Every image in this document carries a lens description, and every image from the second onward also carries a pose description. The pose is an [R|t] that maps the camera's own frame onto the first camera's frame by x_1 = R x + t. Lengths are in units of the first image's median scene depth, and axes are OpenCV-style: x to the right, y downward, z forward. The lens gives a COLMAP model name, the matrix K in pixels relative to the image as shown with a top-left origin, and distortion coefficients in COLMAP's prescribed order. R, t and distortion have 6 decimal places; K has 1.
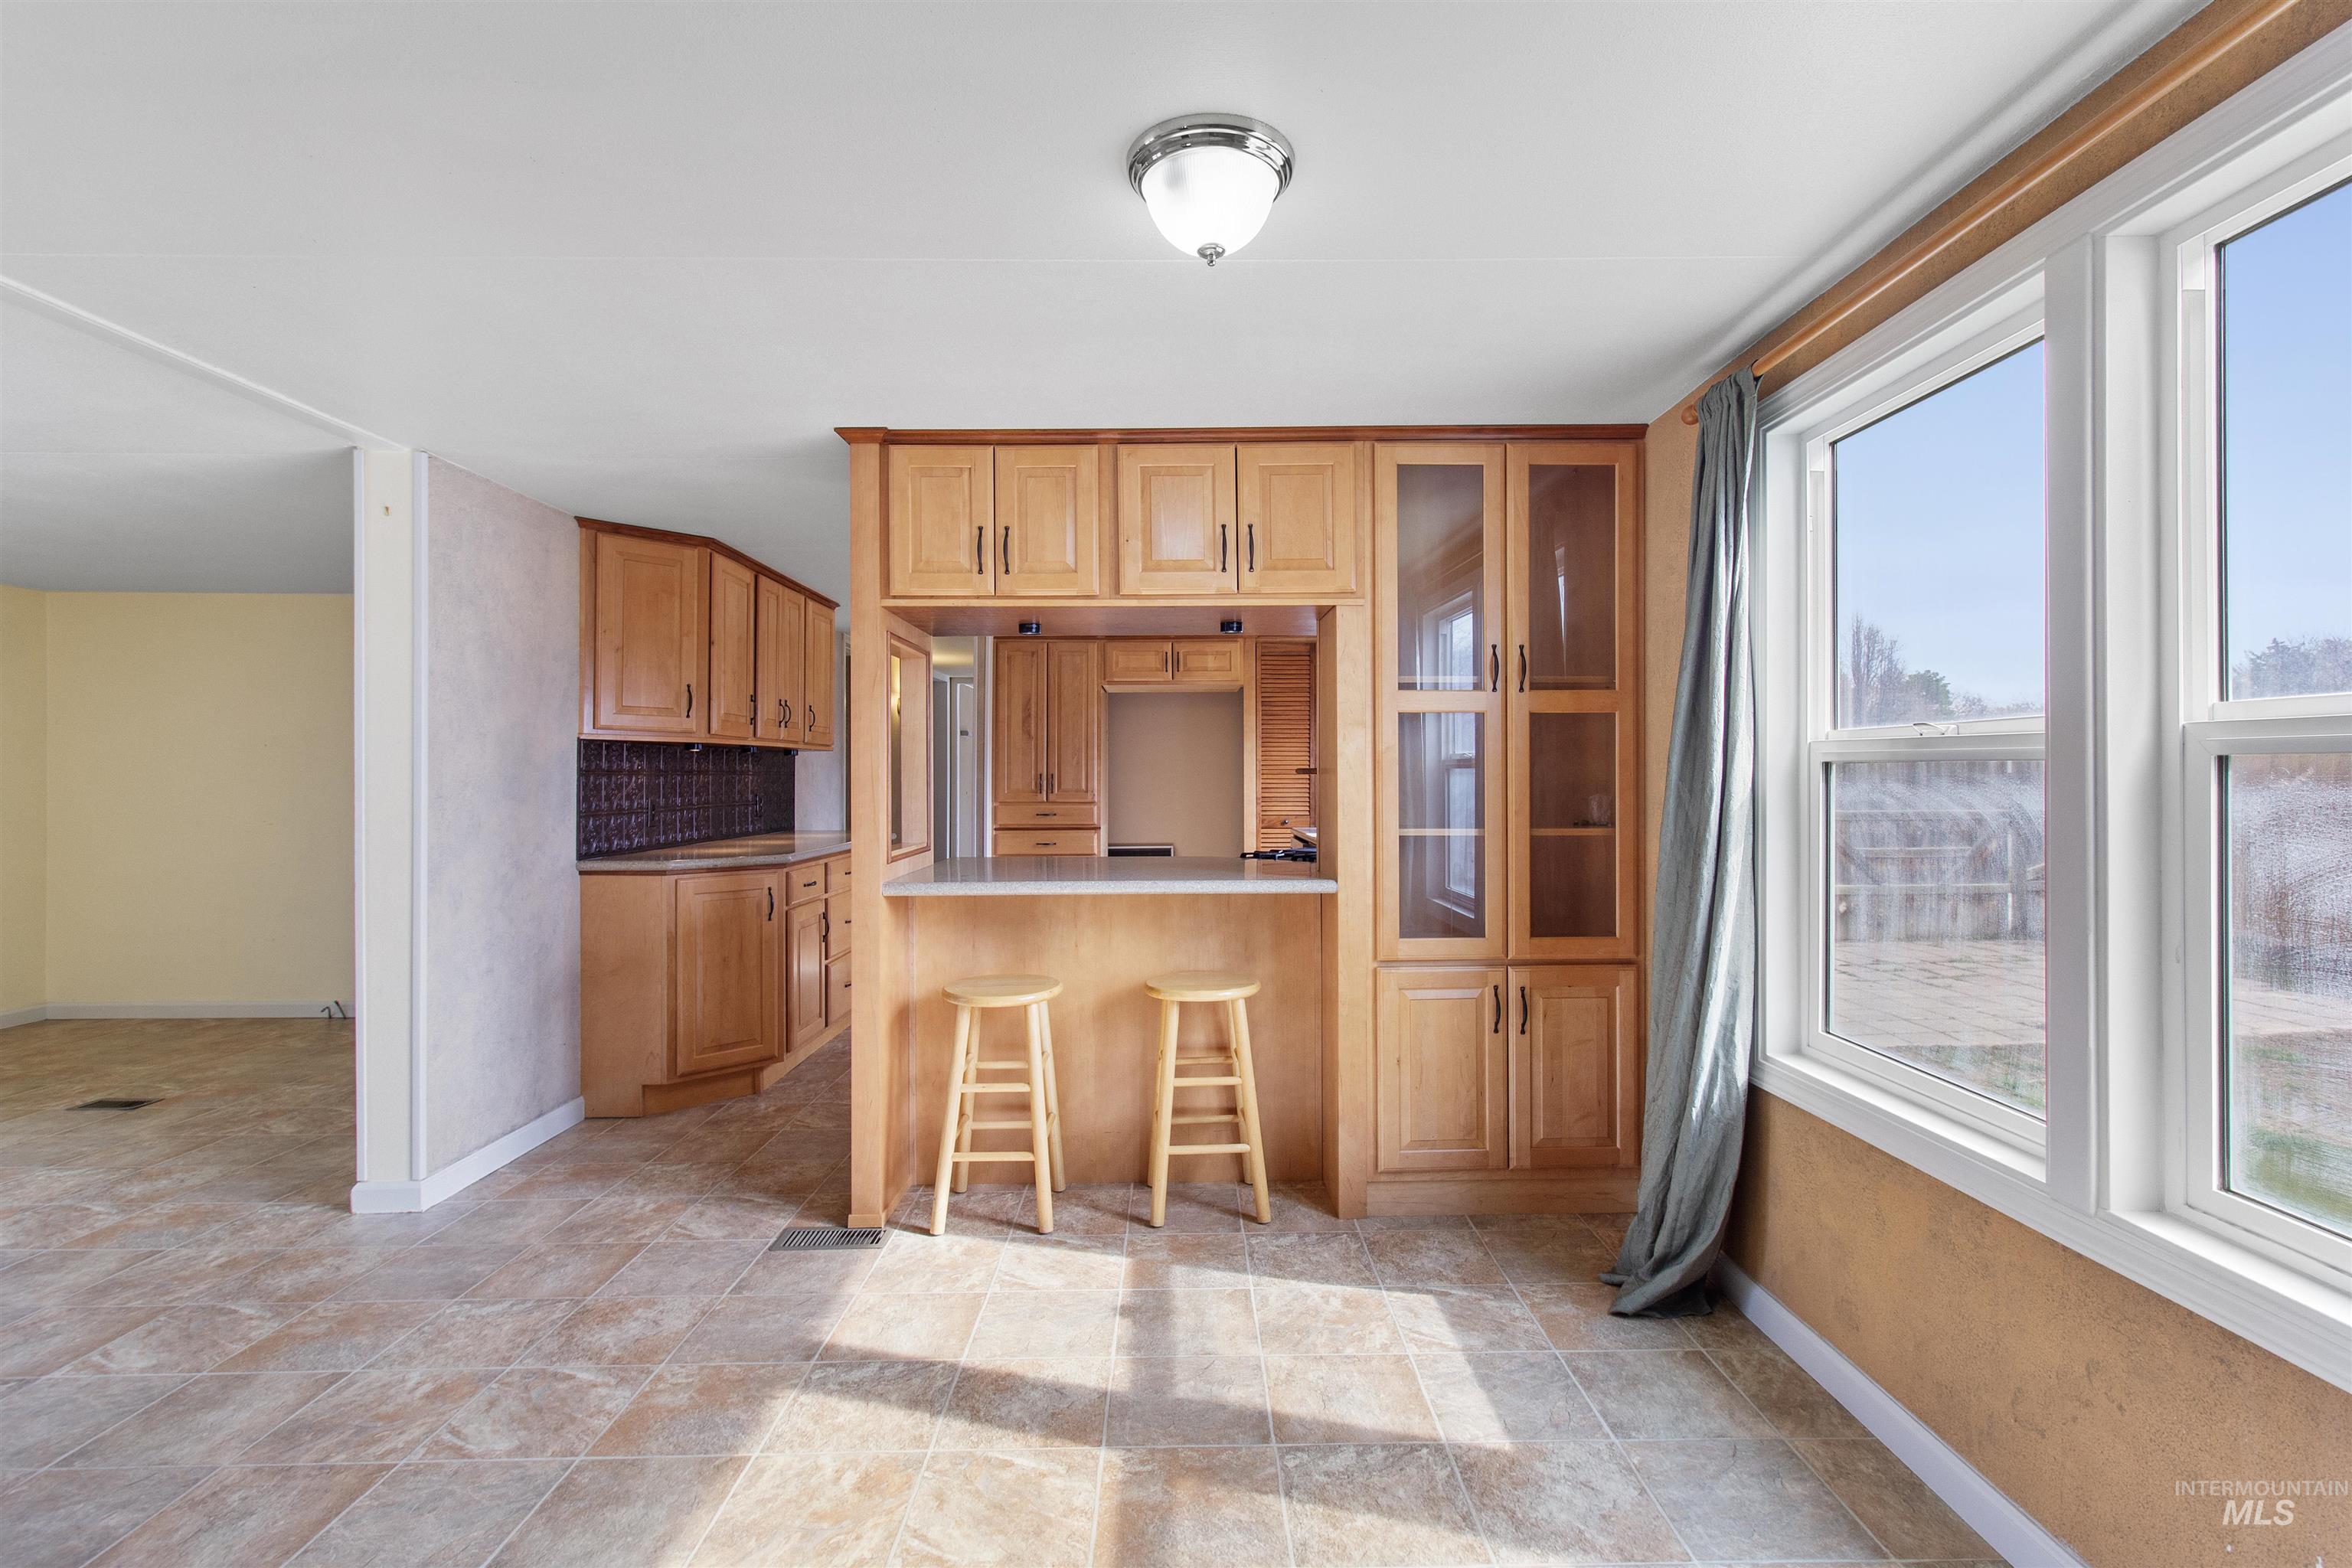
lens RADIAL K [[1087.2, 0, 1201.7], [0, 1087.2, 776.7], [0, 0, 1]] dist [0.000404, -0.000082]
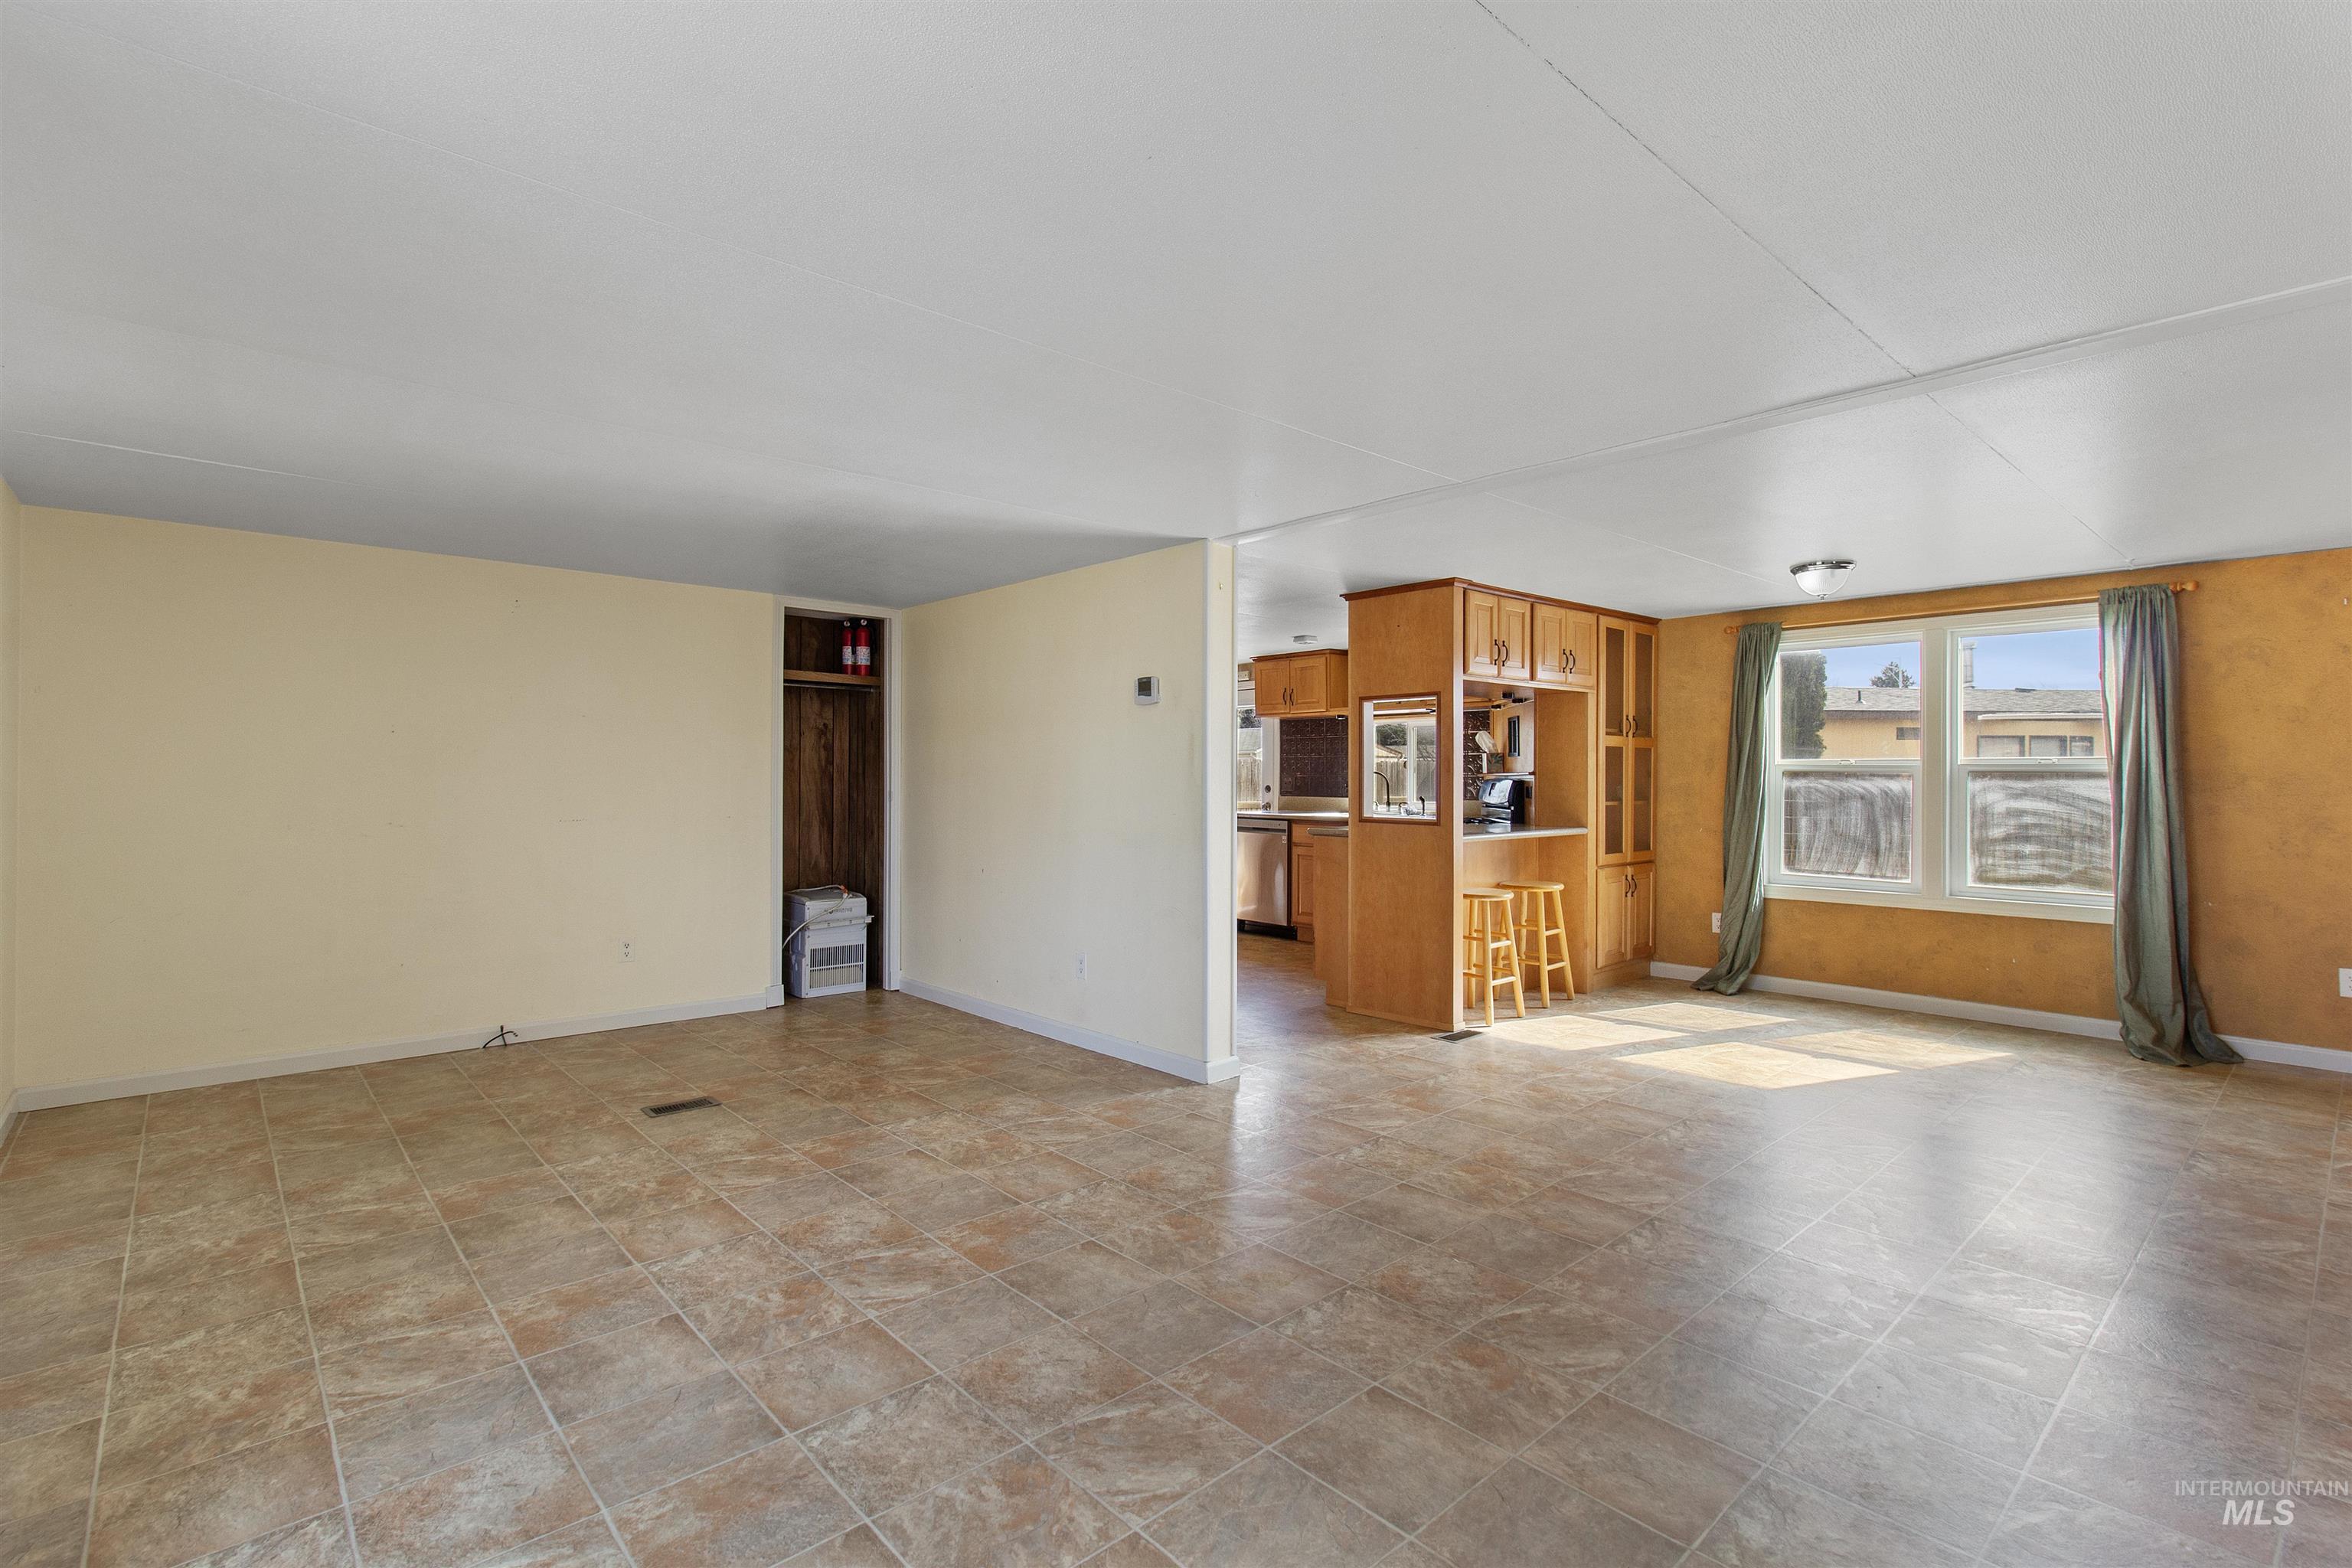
lens RADIAL K [[1089.5, 0, 1185.2], [0, 1089.5, 771.9], [0, 0, 1]] dist [0.001652, 0.000845]
pose [[0.755467, 0.007002, 0.655149, -1.787777], [-0.004957, 0.999975, -0.004972, 0.005196], [-0.655168, 0.000509, 0.755483, -0.046658]]
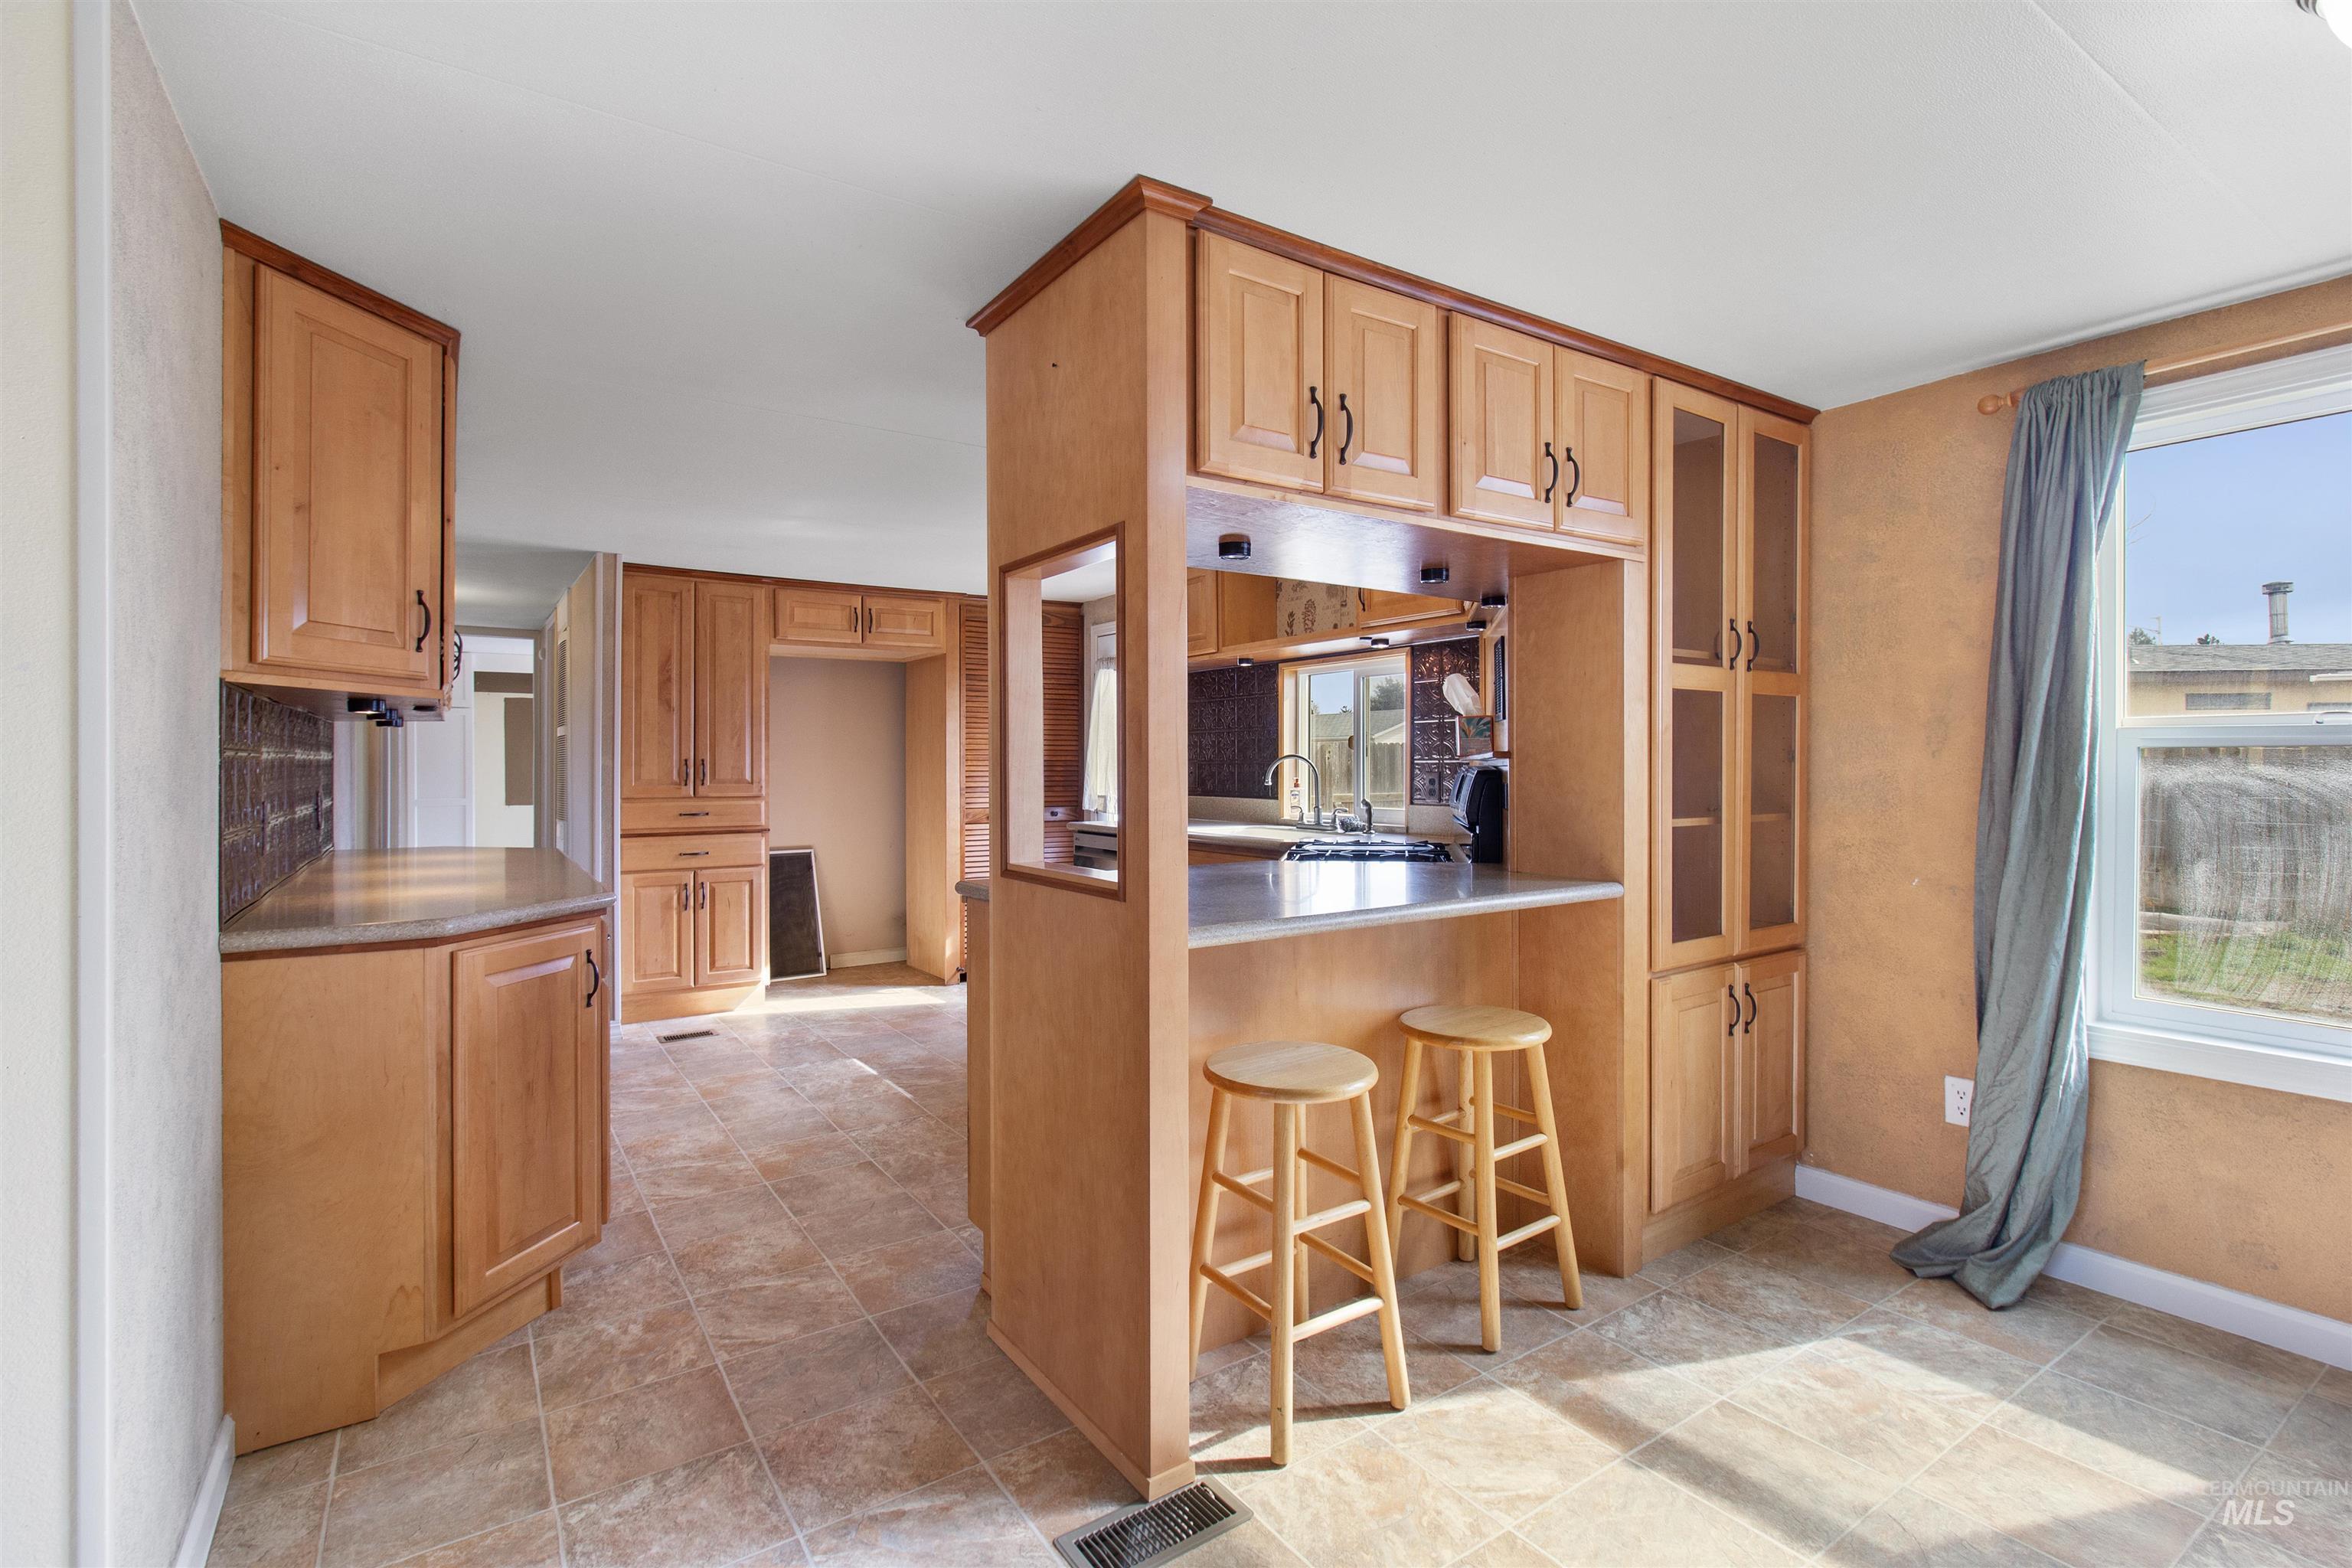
lens RADIAL K [[1084.2, 0, 1185.0], [0, 1084.2, 767.8], [0, 0, 1]] dist [0.001996, 0.001408]
pose [[0.839856, -0.001908, 0.542806, -0.628698], [0.000264, 0.999995, 0.003107, 0.002801], [-0.542809, -0.002466, 0.839852, 0.475010]]
